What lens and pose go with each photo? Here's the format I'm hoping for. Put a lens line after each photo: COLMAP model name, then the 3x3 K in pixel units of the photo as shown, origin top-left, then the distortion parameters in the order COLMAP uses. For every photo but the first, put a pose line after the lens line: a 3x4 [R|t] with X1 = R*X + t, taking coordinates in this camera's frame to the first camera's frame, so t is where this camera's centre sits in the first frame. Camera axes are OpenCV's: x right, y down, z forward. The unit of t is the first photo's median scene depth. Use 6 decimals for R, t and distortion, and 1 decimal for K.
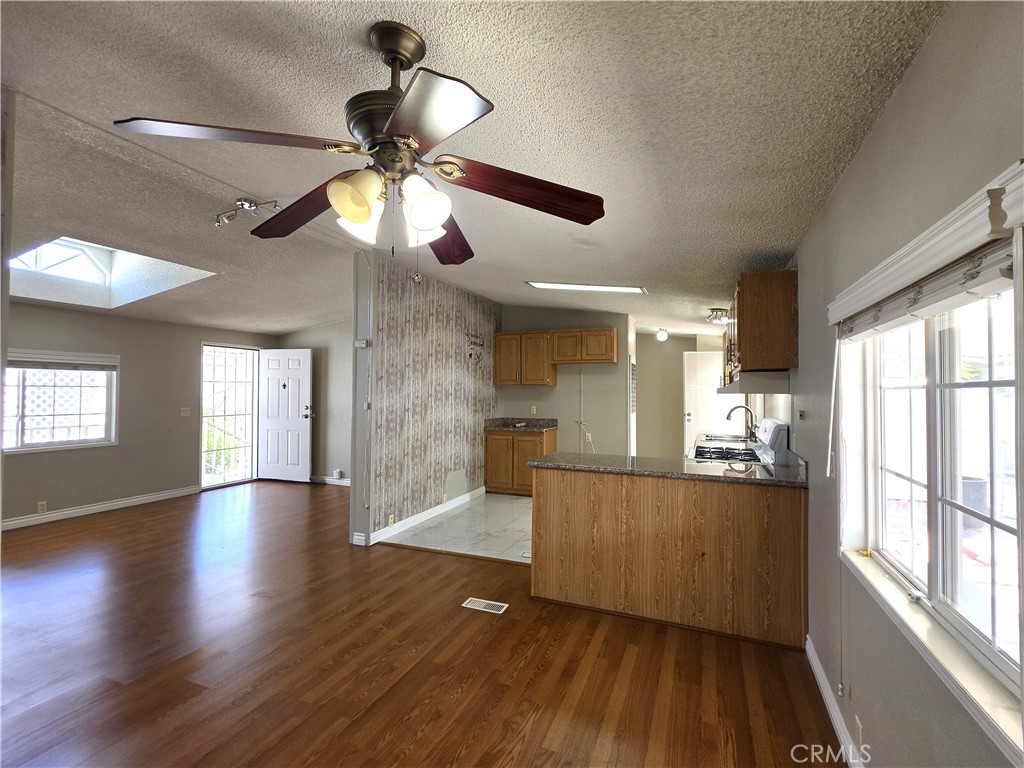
lens RADIAL K [[470.1, 0, 507.3], [0, 470.1, 385.5], [0, 0, 1]] dist [-0.006596, 0.000948]
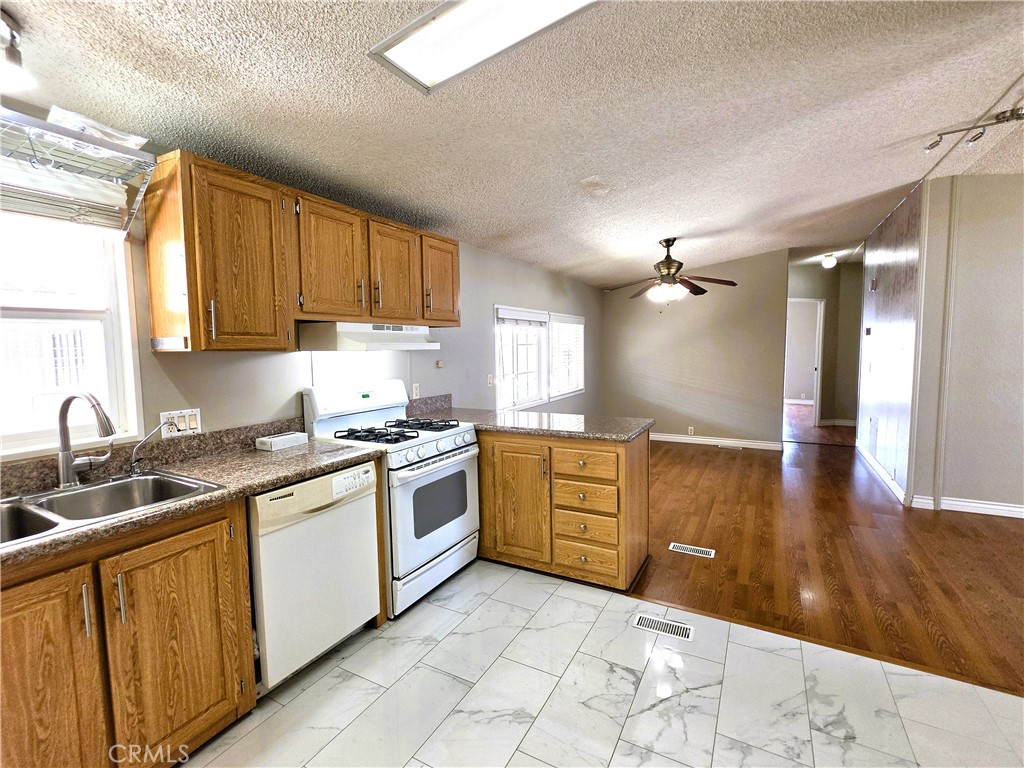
lens RADIAL K [[470.1, 0, 507.3], [0, 470.1, 385.5], [0, 0, 1]] dist [-0.006596, 0.000948]
pose [[-0.994170, 0.002627, 0.107788, 0.169955], [0.009667, 0.997849, 0.064845, 0.017998], [-0.107386, 0.065509, -0.992057, 1.404095]]
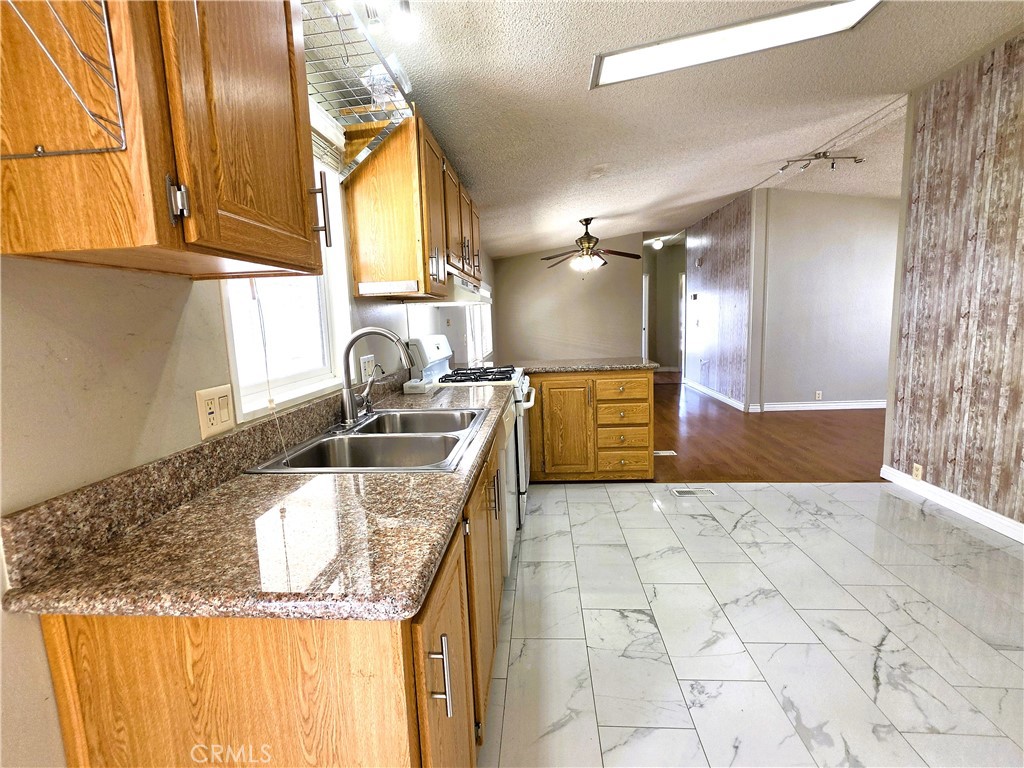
lens RADIAL K [[470.1, 0, 507.3], [0, 470.1, 385.5], [0, 0, 1]] dist [-0.006596, 0.000948]
pose [[-0.947182, 0.078265, -0.310999, 0.557041], [0.041694, 0.991585, 0.122557, 0.046816], [0.317974, 0.103117, -0.942475, 1.480413]]
